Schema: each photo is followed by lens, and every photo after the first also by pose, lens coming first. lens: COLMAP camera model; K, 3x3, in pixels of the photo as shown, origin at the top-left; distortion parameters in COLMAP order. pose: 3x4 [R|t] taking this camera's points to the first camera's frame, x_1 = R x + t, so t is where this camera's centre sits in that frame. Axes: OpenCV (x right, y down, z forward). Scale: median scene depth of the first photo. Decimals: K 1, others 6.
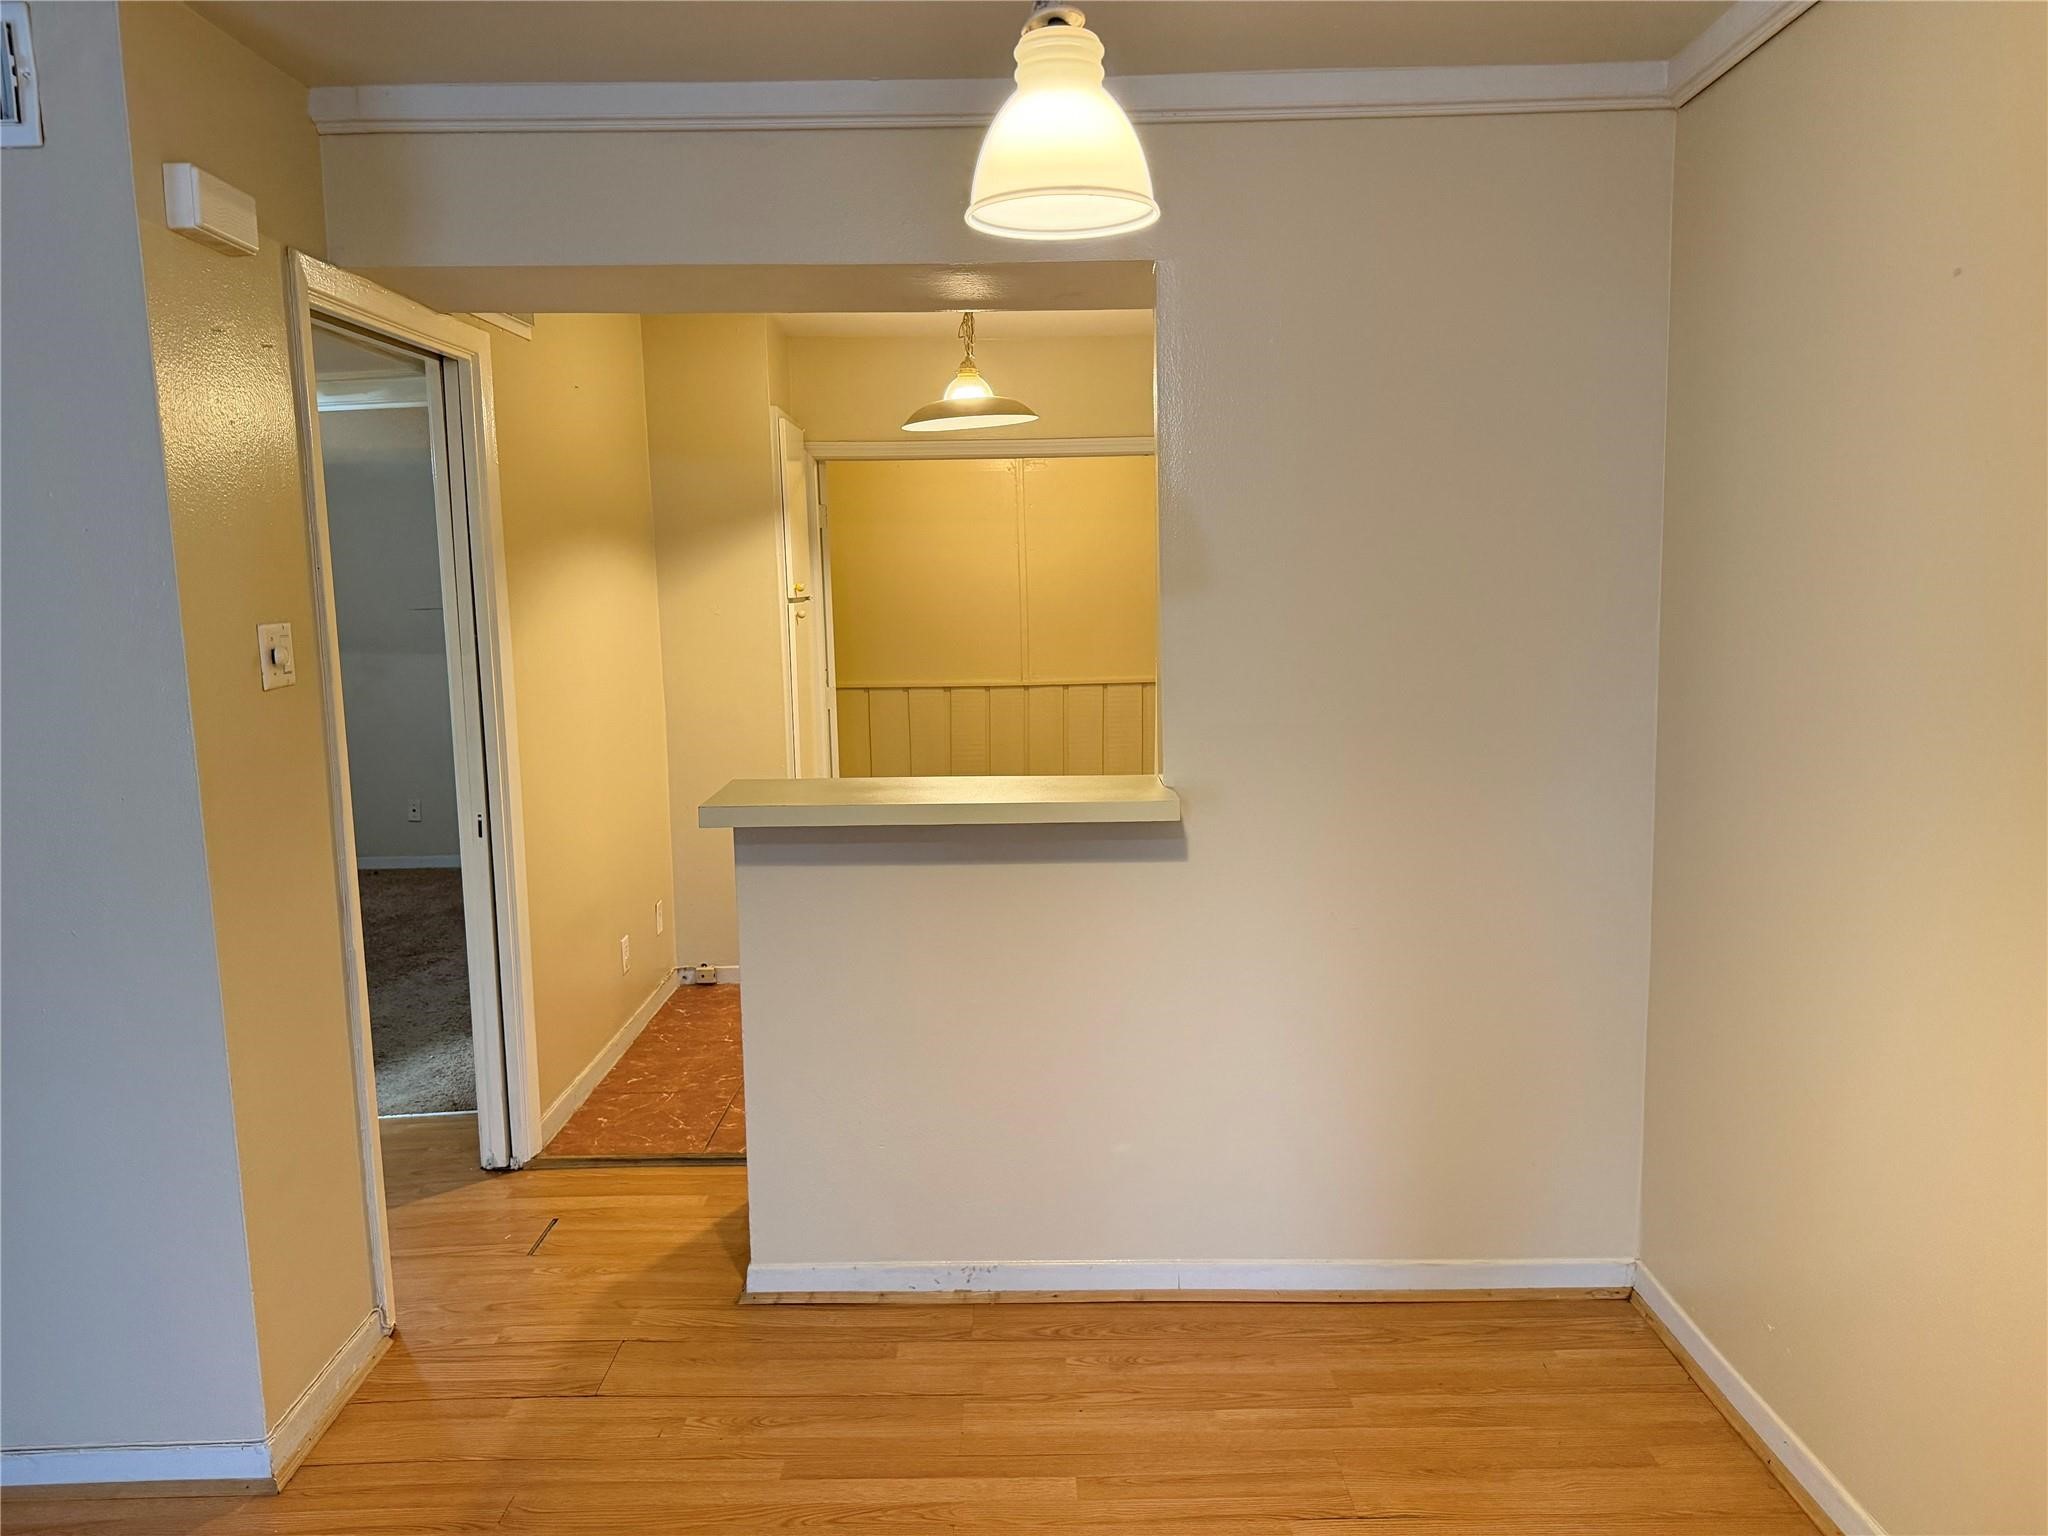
lens RADIAL K [[1453.5, 0, 1025.1], [0, 1453.5, 767.8], [0, 0, 1]] dist [0.017428, -0.042282]
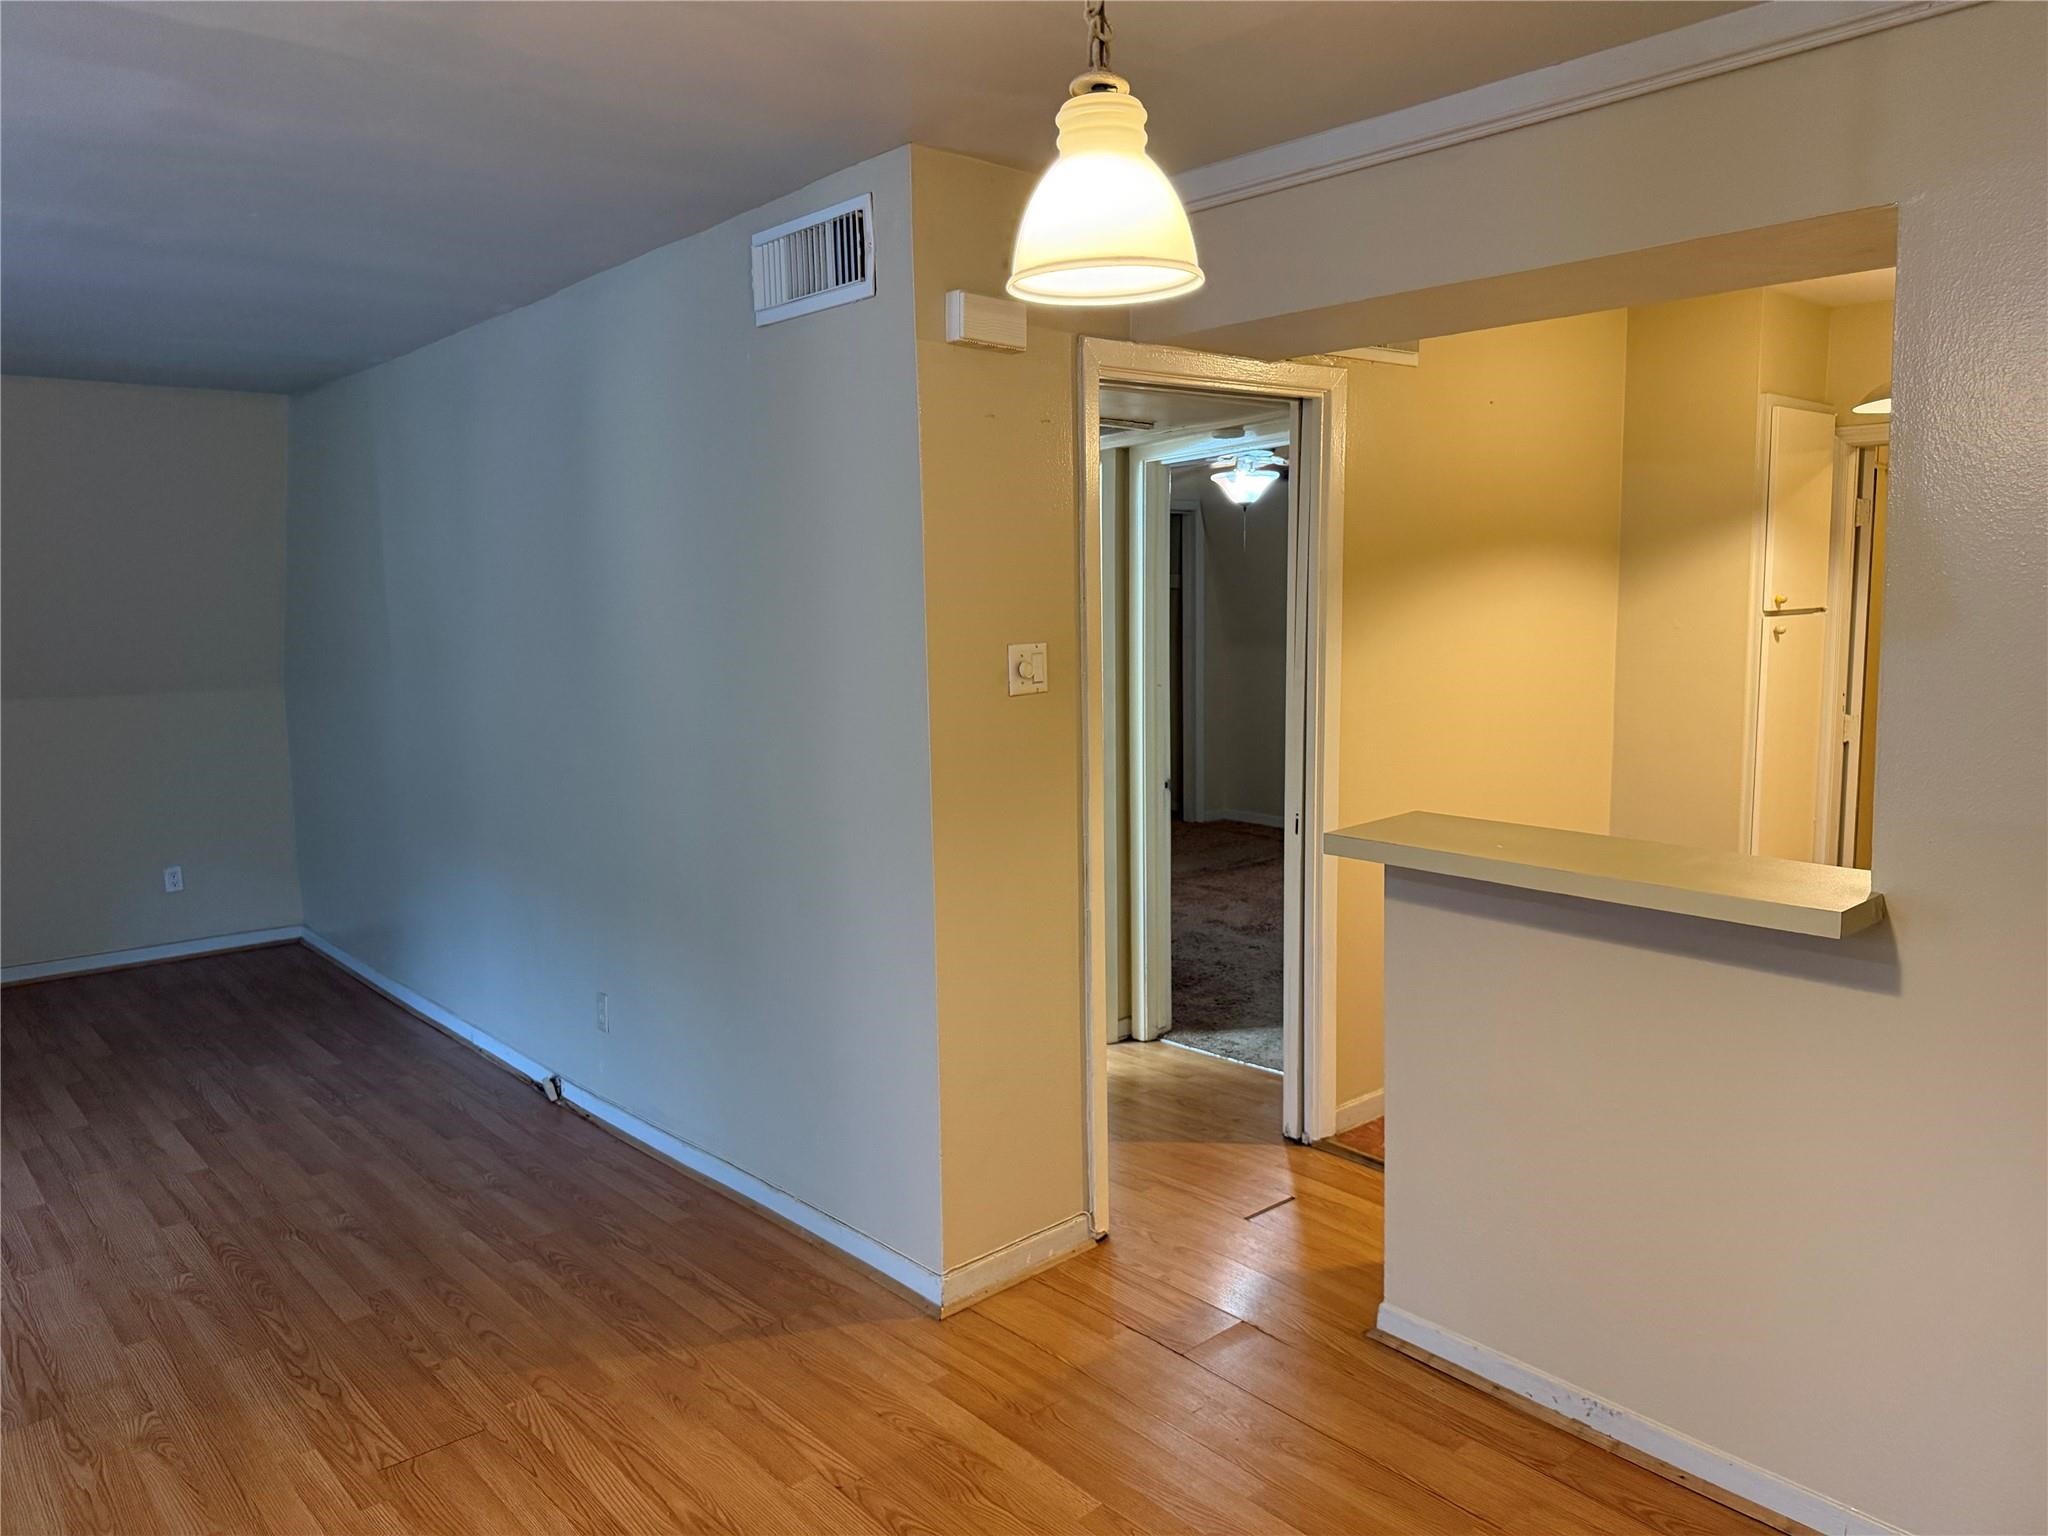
lens RADIAL K [[1453.5, 0, 1039.2], [0, 1453.5, 757.7], [0, 0, 1]] dist [0.017428, -0.042282]
pose [[0.648115, 0.099622, -0.754999, 0.379669], [-0.092528, 0.994363, 0.051777, -0.057313], [0.755901, 0.036301, 0.653679, 0.166858]]
